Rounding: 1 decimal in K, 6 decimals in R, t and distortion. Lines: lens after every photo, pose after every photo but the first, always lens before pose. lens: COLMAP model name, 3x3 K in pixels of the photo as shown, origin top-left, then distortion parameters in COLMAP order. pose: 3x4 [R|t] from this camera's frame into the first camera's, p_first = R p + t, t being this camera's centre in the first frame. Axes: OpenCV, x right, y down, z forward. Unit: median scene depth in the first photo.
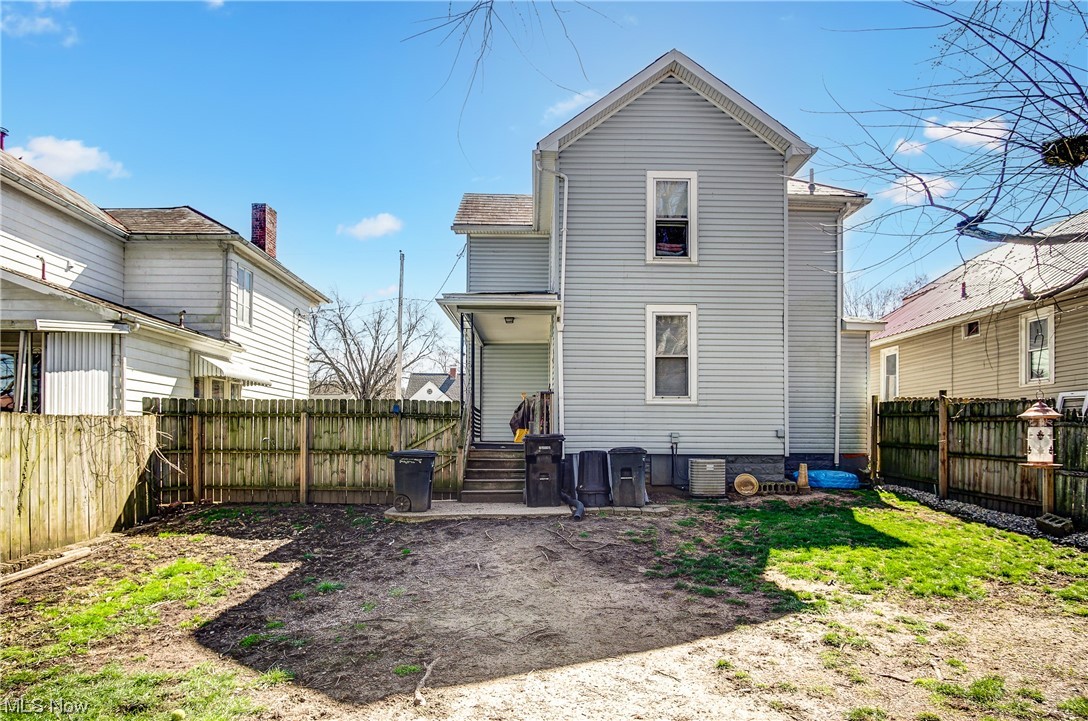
lens RADIAL K [[596.6, 0, 542.3], [0, 596.6, 445.7], [0, 0, 1]] dist [-0.020200, 0.000275]
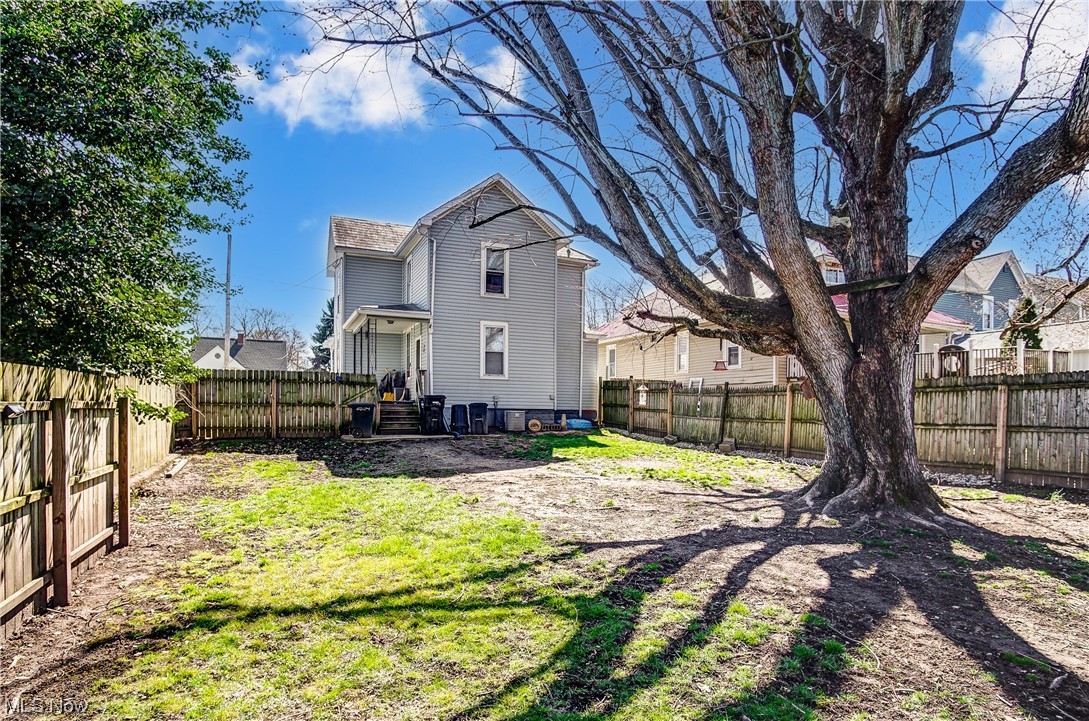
lens RADIAL K [[595.4, 0, 542.6], [0, 595.4, 438.3], [0, 0, 1]] dist [-0.021071, 0.000464]
pose [[0.921321, -0.012489, 0.388603, -0.333252], [-0.003106, 0.999216, 0.039479, 0.032936], [-0.388792, -0.037580, 0.920559, -0.660842]]
